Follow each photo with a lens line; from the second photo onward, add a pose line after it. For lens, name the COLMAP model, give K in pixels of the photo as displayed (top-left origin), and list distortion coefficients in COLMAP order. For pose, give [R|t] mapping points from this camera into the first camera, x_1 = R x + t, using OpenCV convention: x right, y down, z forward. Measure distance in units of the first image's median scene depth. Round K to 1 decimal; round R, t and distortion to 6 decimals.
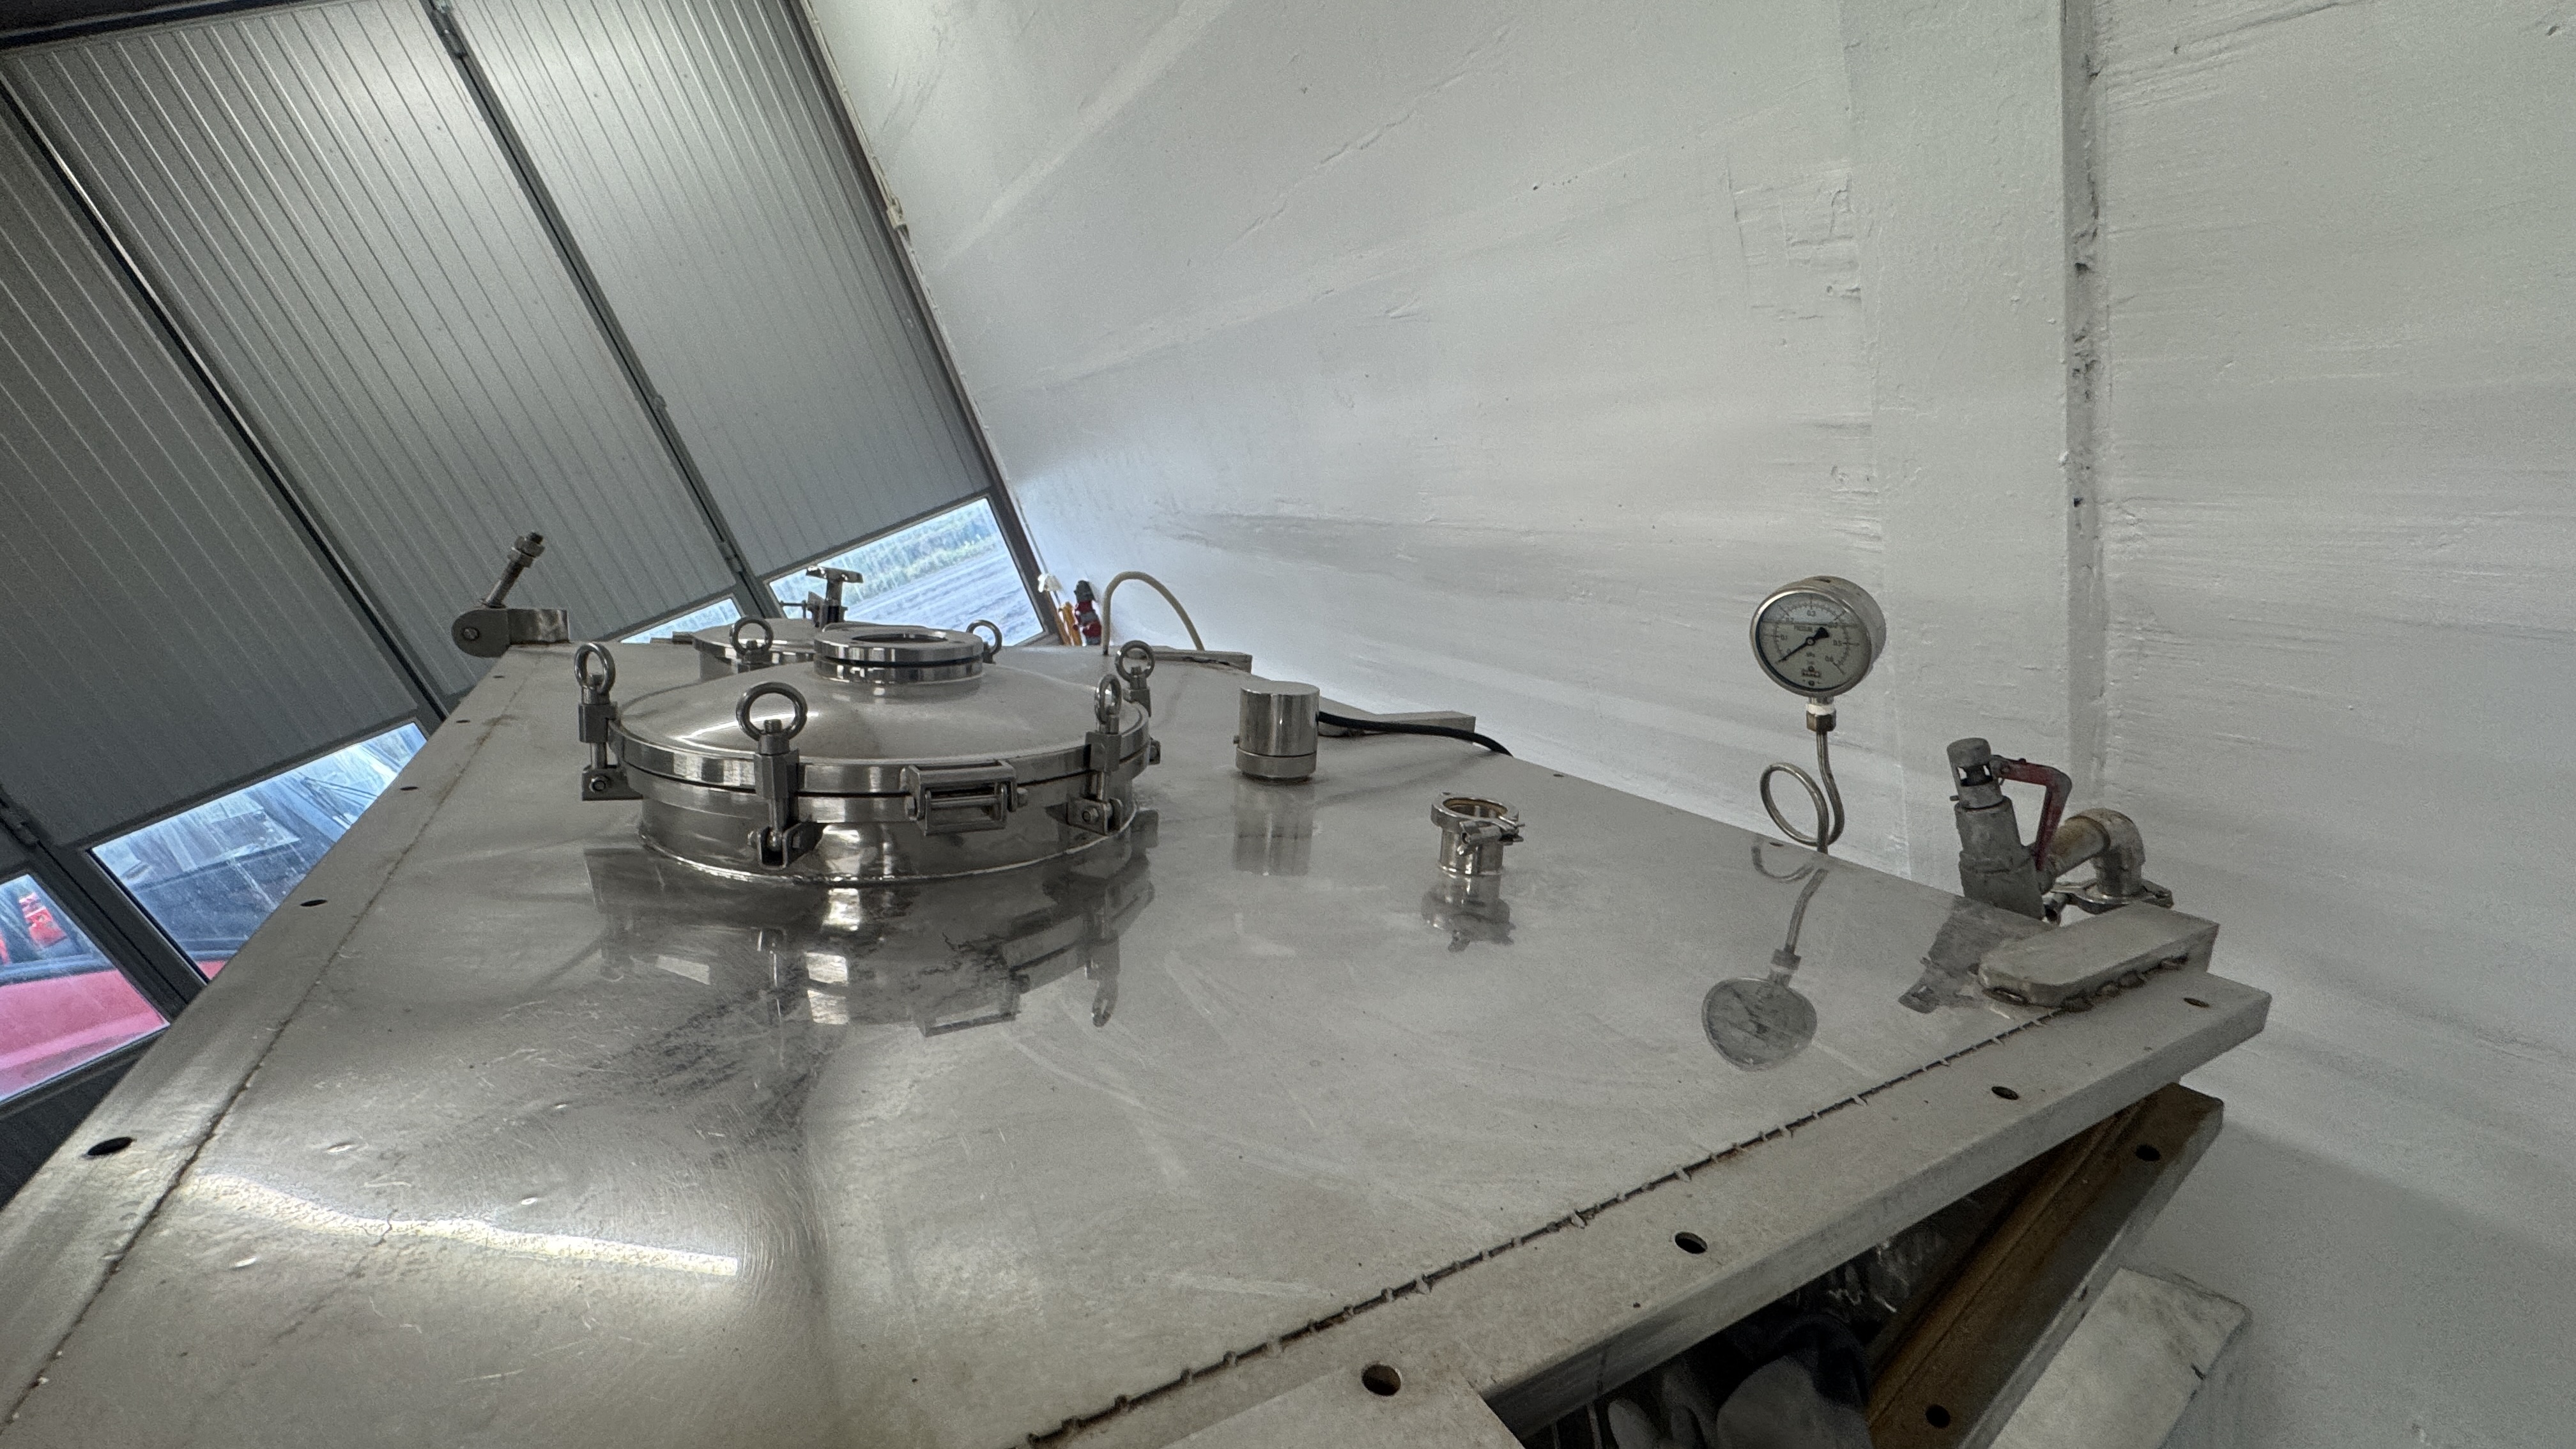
lens RADIAL K [[1029.2, 0, 1295.2], [0, 1029.2, 720.0], [0, 0, 1]] dist [-0.001353, -0.000371]
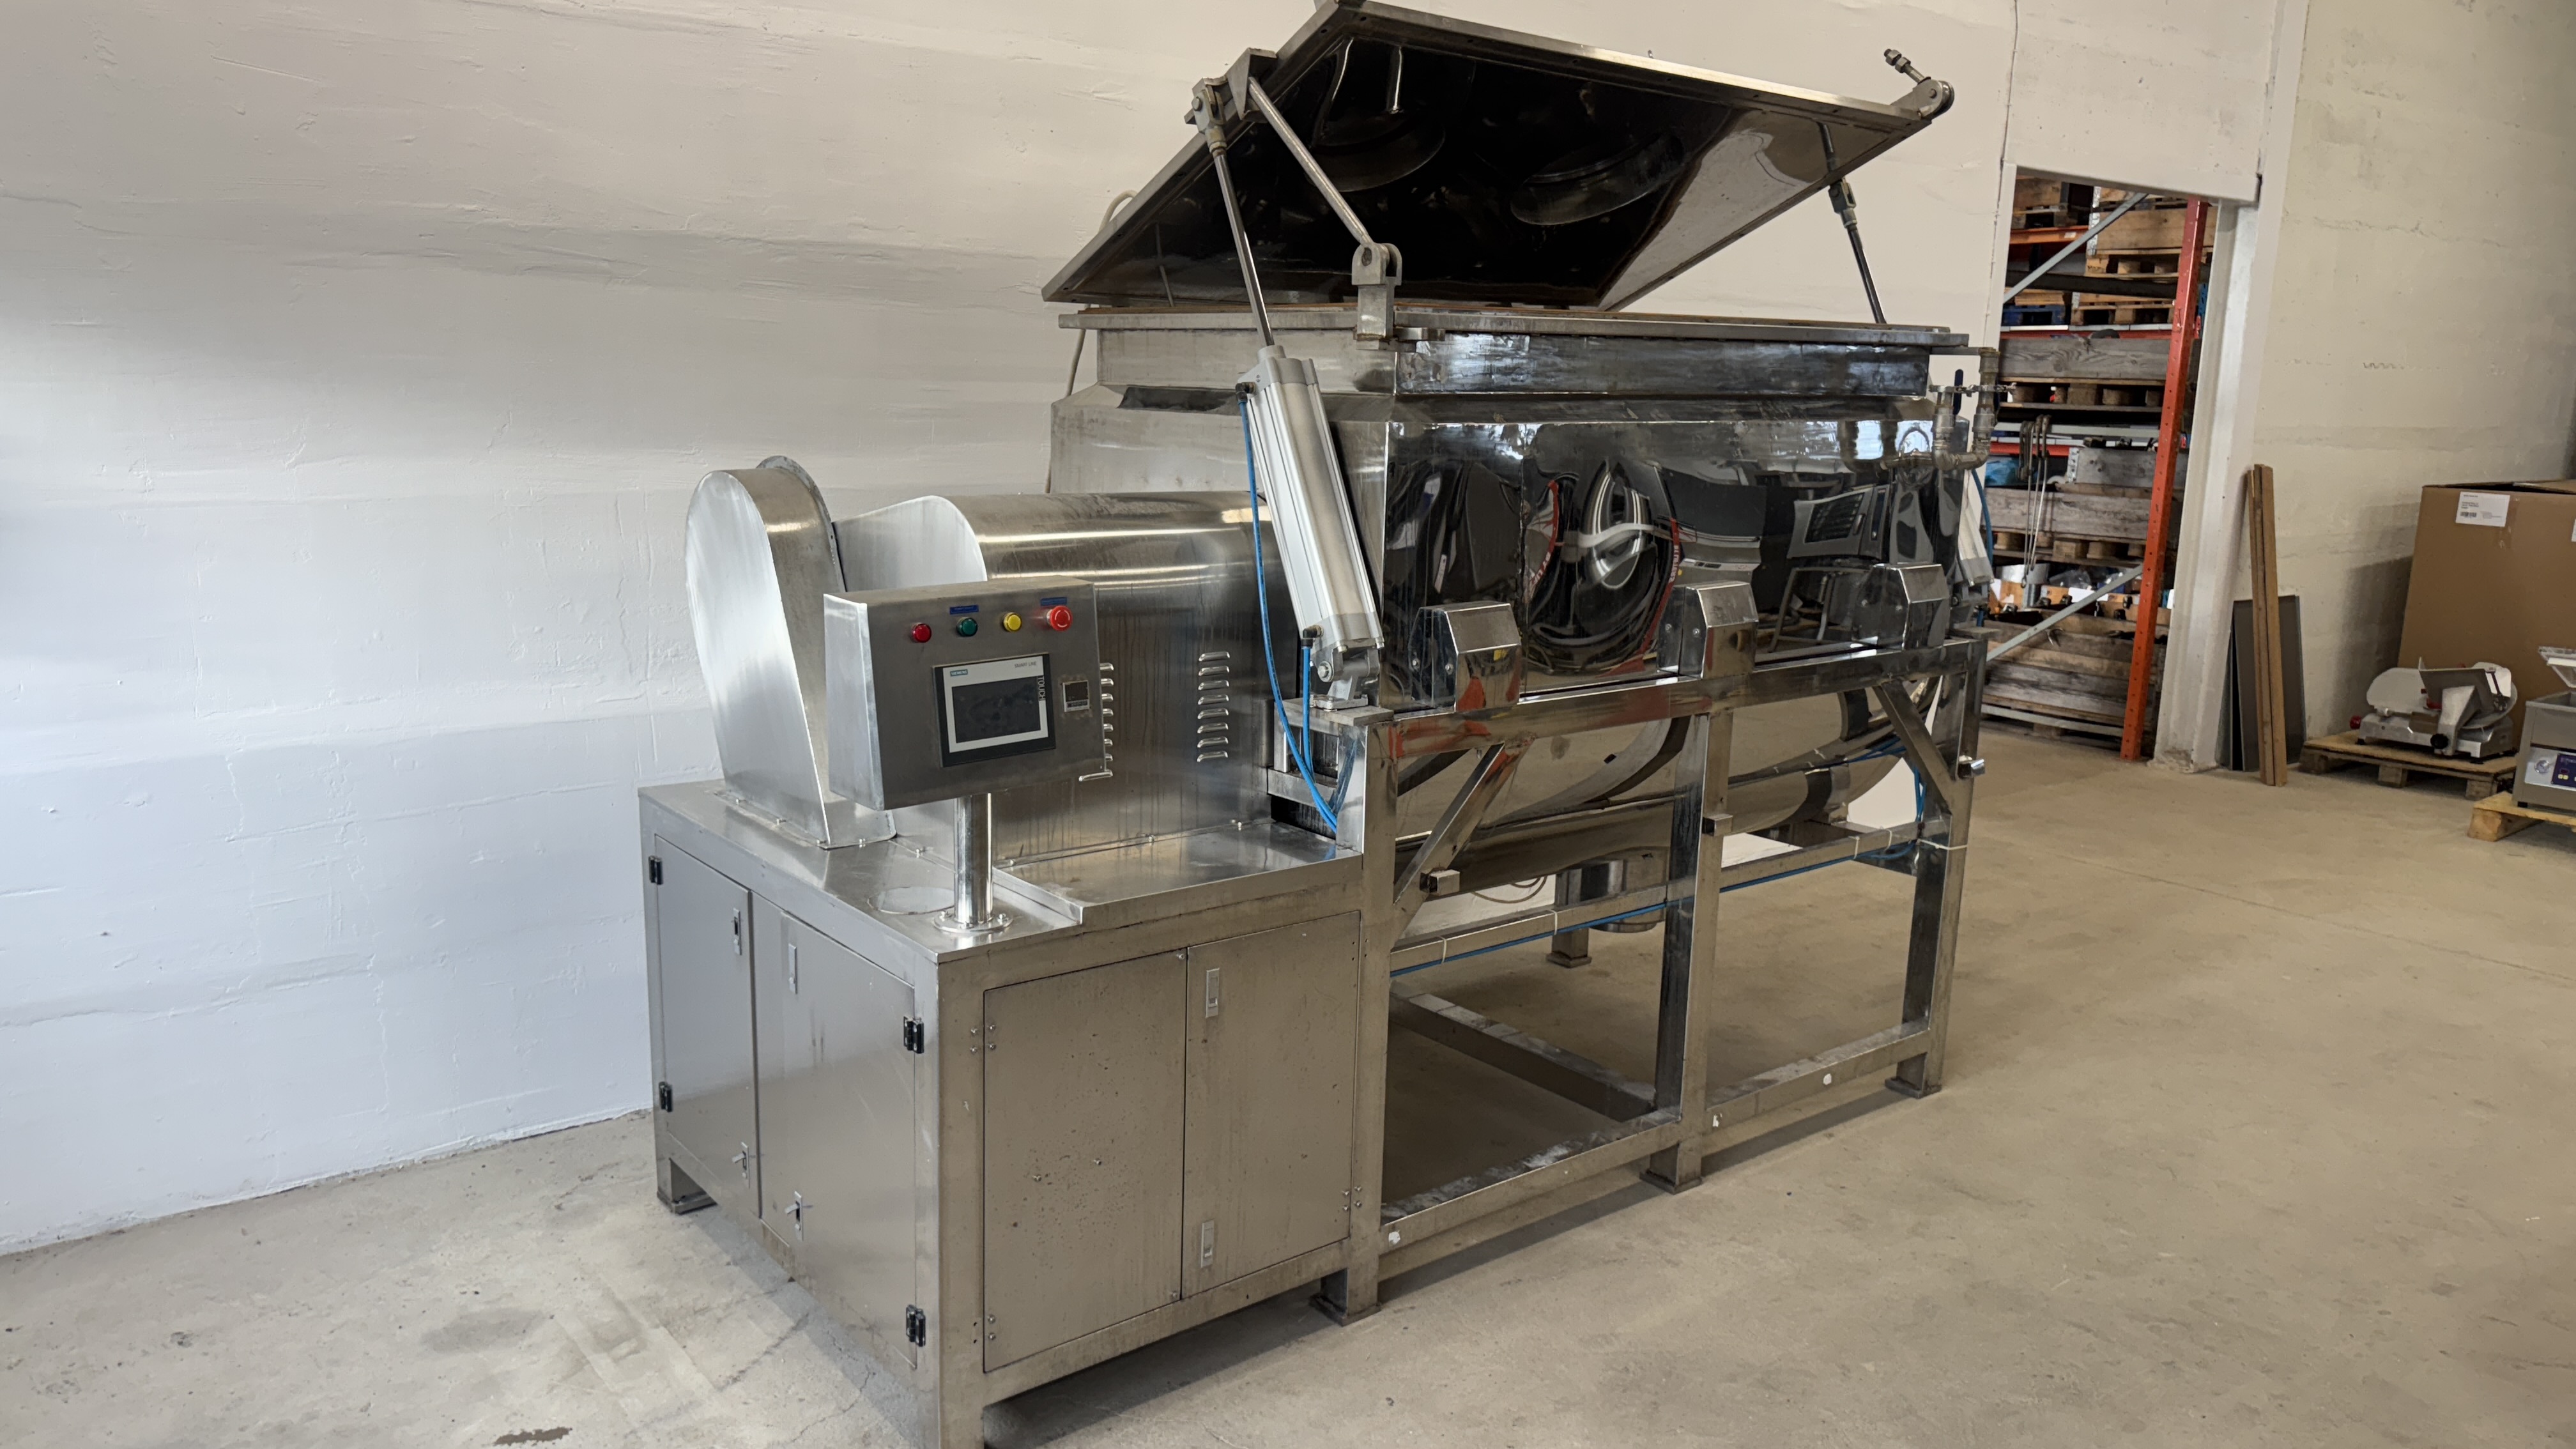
lens RADIAL K [[1840.8, 0, 1312.3], [0, 1840.8, 767.5], [0, 0, 1]] dist [0.046526, -0.060305]
pose [[-0.106577, 0.090760, 0.990153, -4.086875], [0.409272, 0.911557, -0.039503, 1.159005], [-0.906166, 0.401032, -0.134297, 2.482499]]
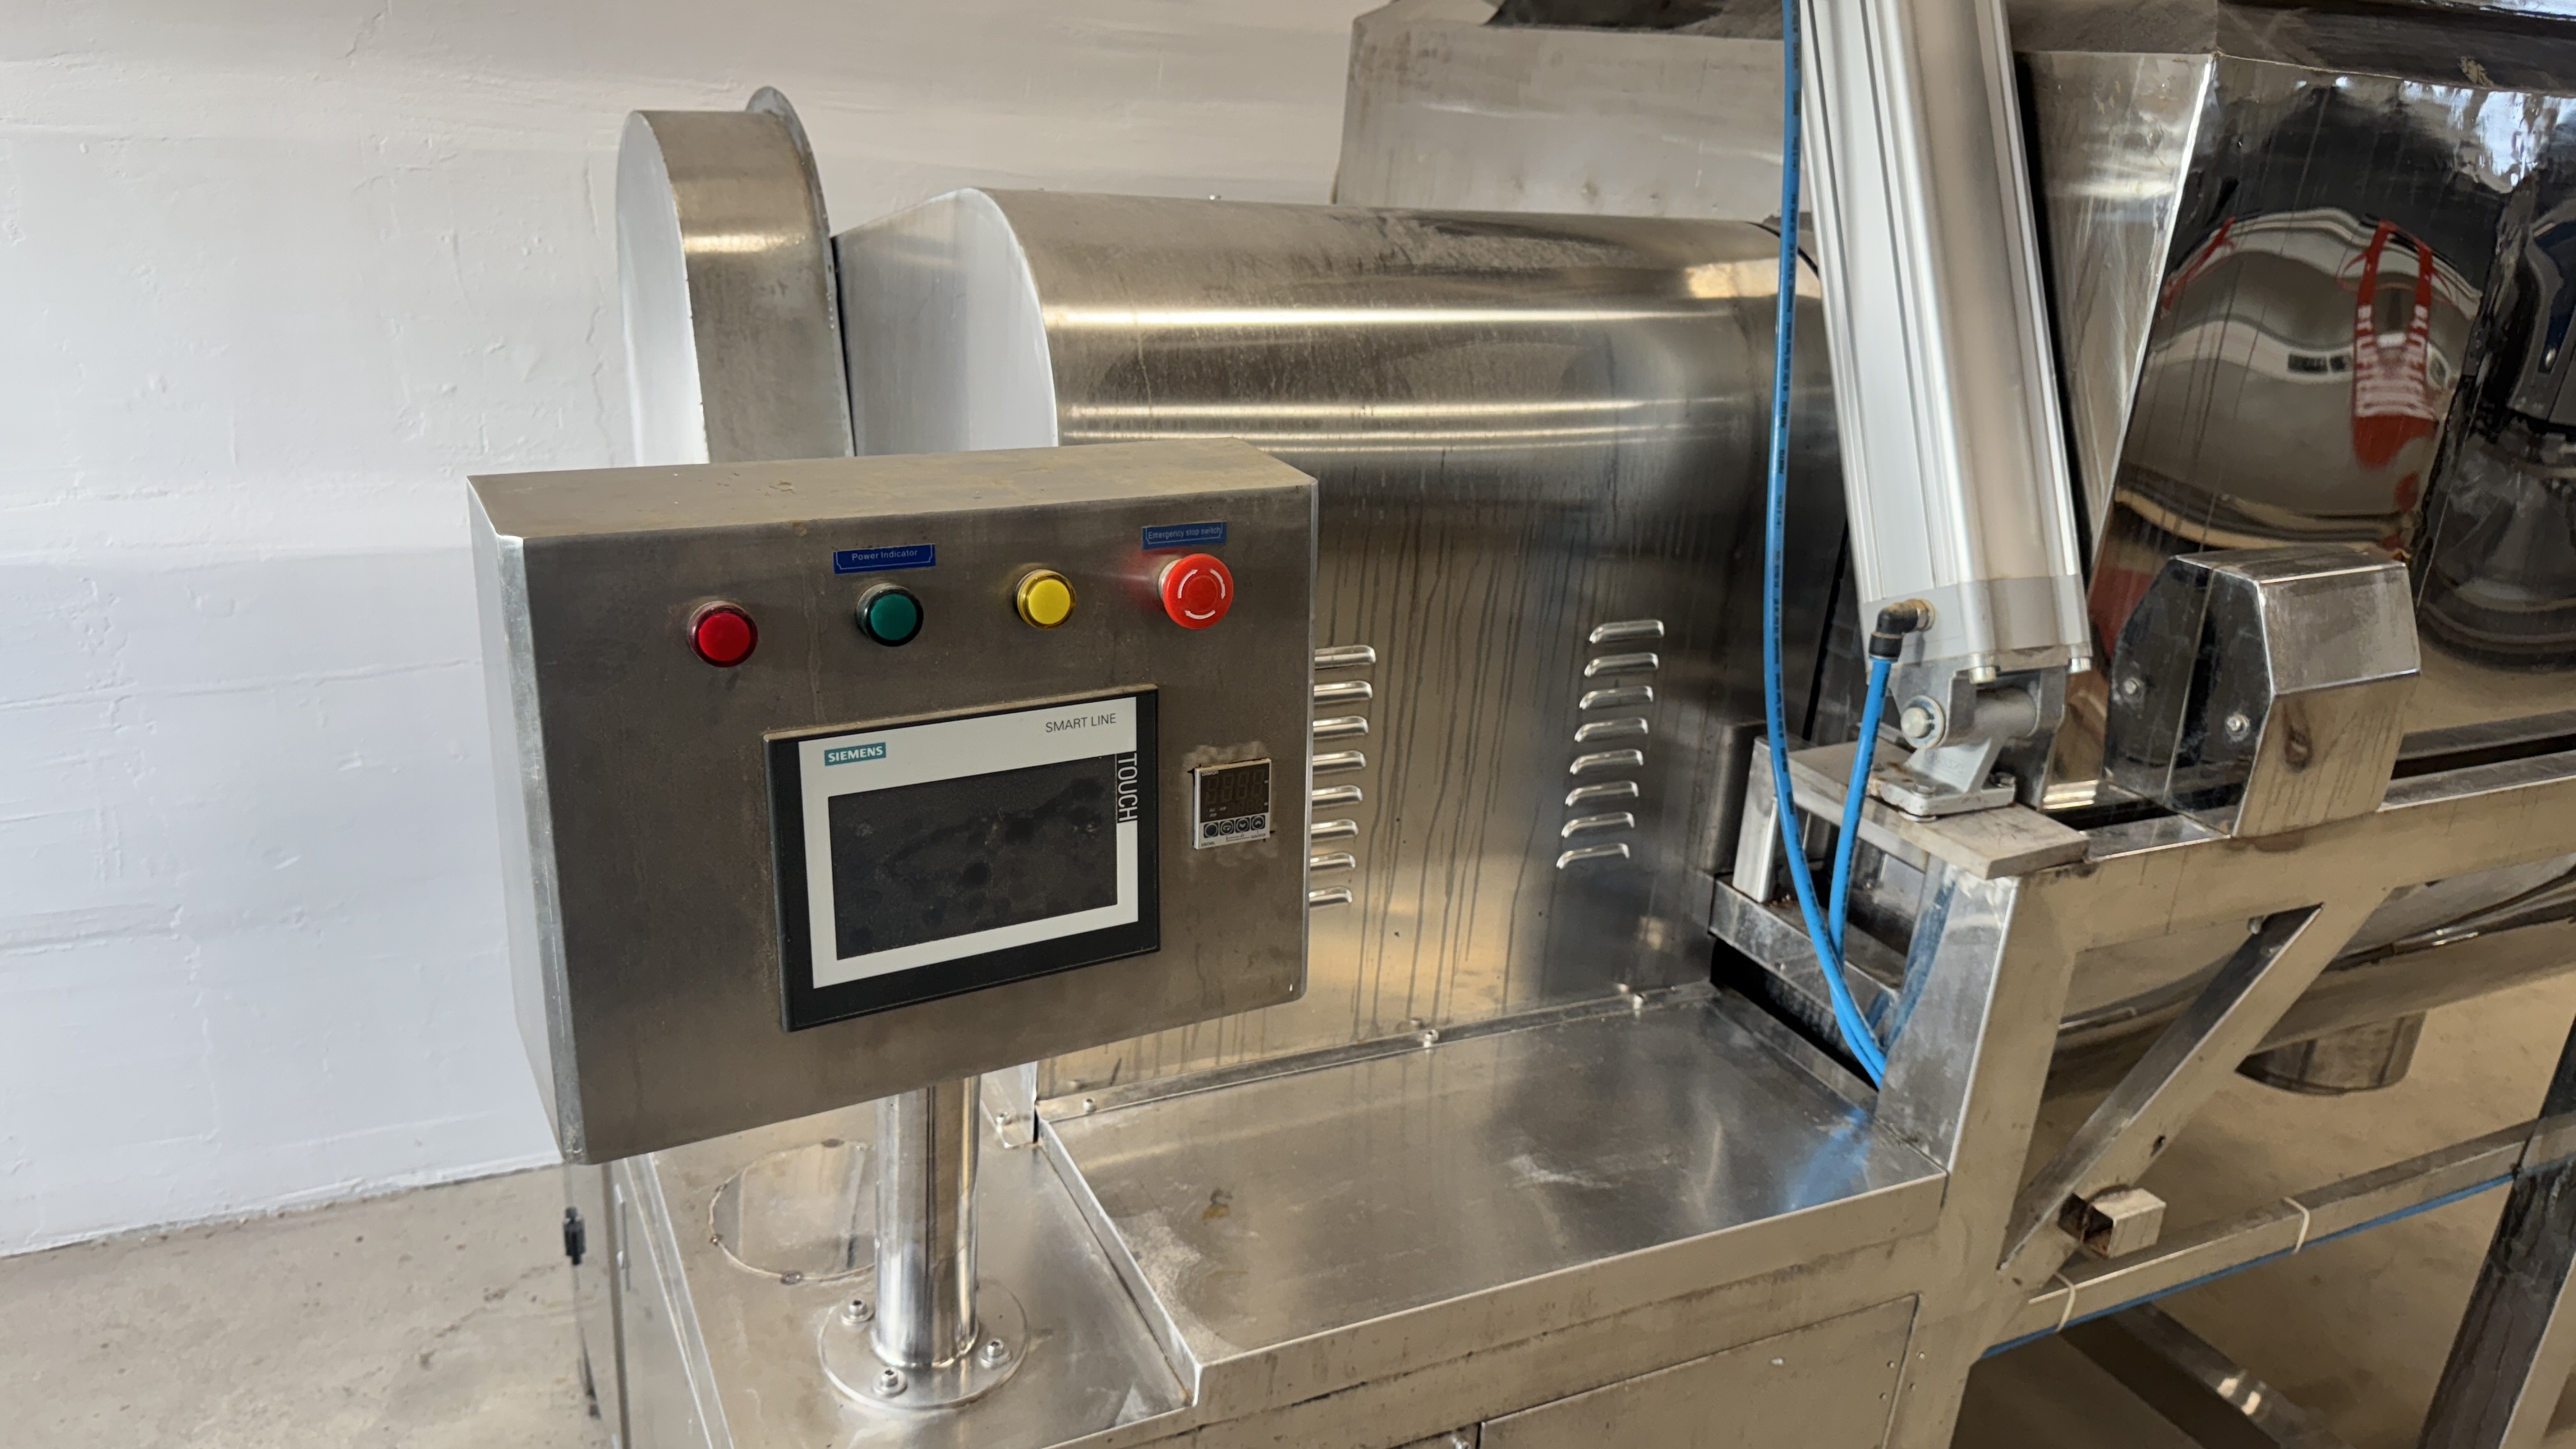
lens RADIAL K [[1840.8, 0, 1277.3], [0, 1840.8, 752.5], [0, 0, 1]] dist [0.046526, -0.060305]
pose [[0.097221, -0.050144, 0.993999, -2.272780], [0.305924, 0.951884, 0.018097, 0.769418], [-0.947079, 0.302329, 0.107884, 2.254294]]
